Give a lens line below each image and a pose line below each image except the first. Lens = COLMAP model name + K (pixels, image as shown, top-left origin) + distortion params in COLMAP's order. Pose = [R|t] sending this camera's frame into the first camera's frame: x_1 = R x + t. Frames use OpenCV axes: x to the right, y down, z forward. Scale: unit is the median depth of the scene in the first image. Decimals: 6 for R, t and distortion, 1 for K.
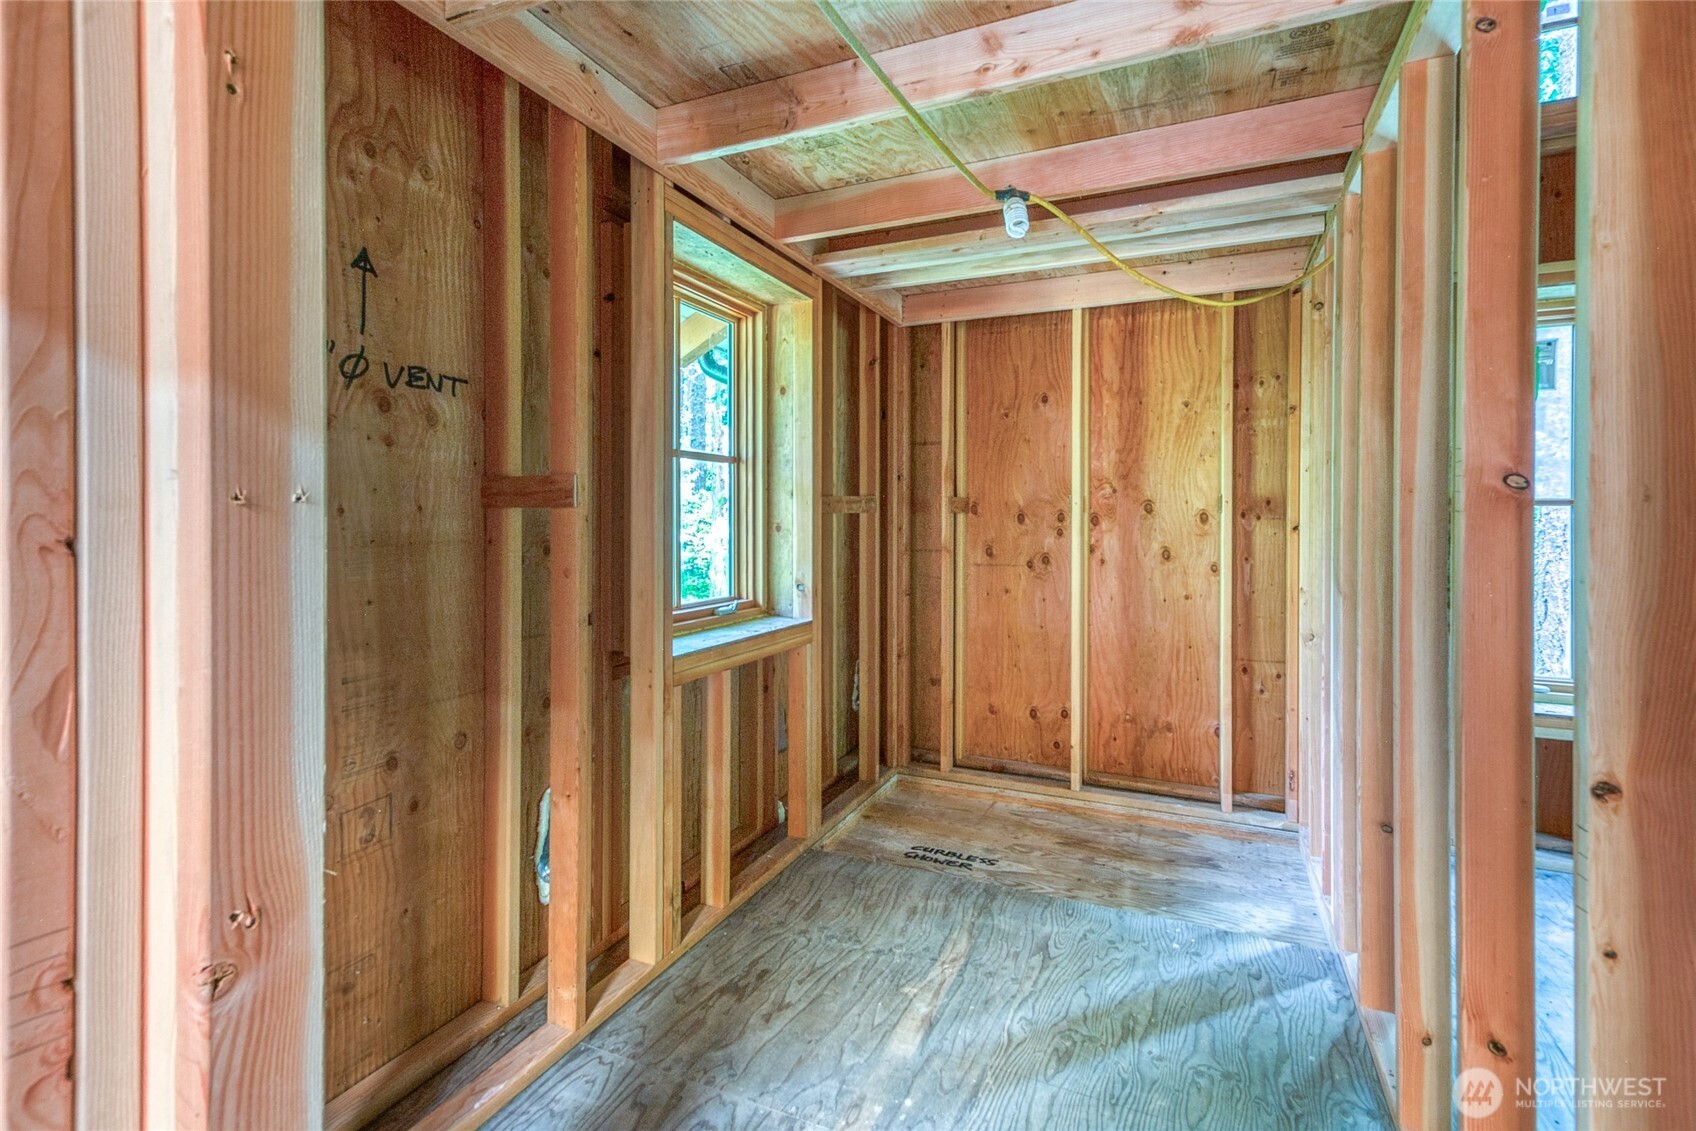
lens RADIAL K [[775.2, 0, 878.6], [0, 775.2, 513.4], [0, 0, 1]] dist [0.016962, -0.001555]
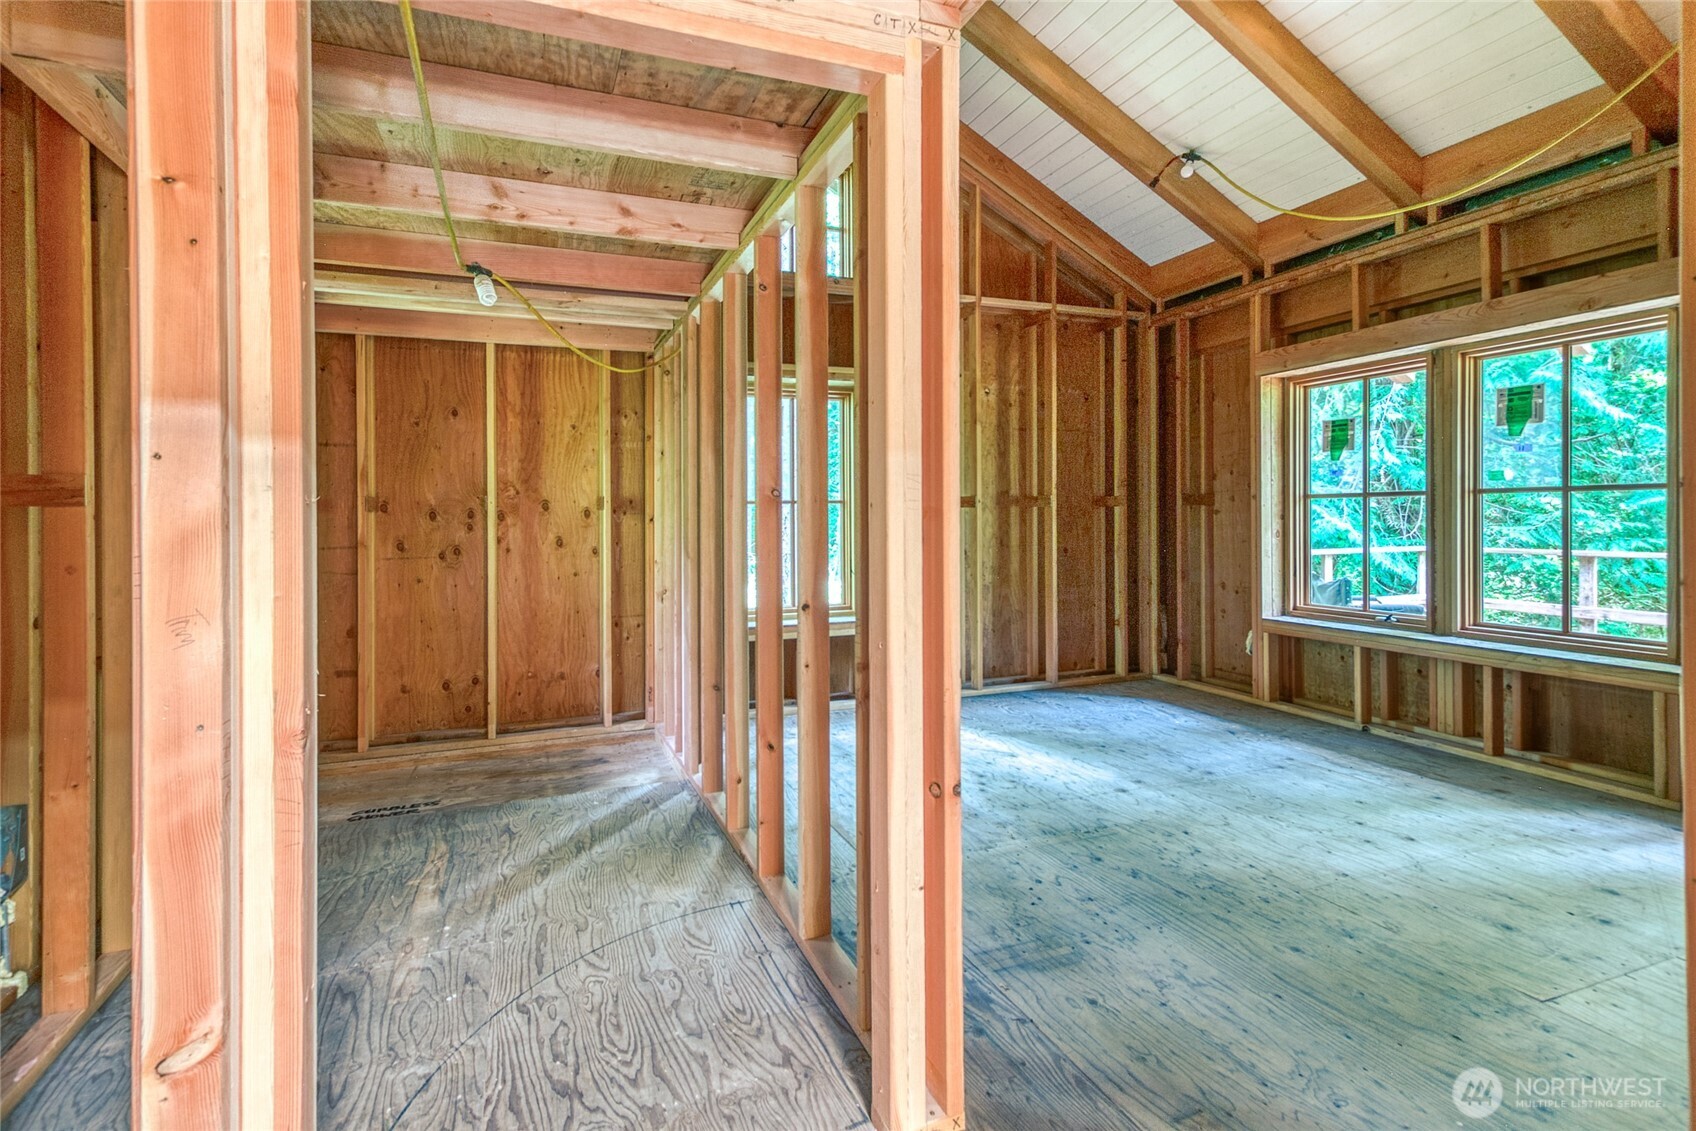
lens RADIAL K [[775.2, 0, 817.0], [0, 775.2, 528.5], [0, 0, 1]] dist [0.016962, -0.001555]
pose [[0.723365, -0.023343, 0.690071, -0.240379], [0.009453, 0.999669, 0.023907, 0.003513], [-0.690401, -0.010771, 0.723346, -0.259873]]
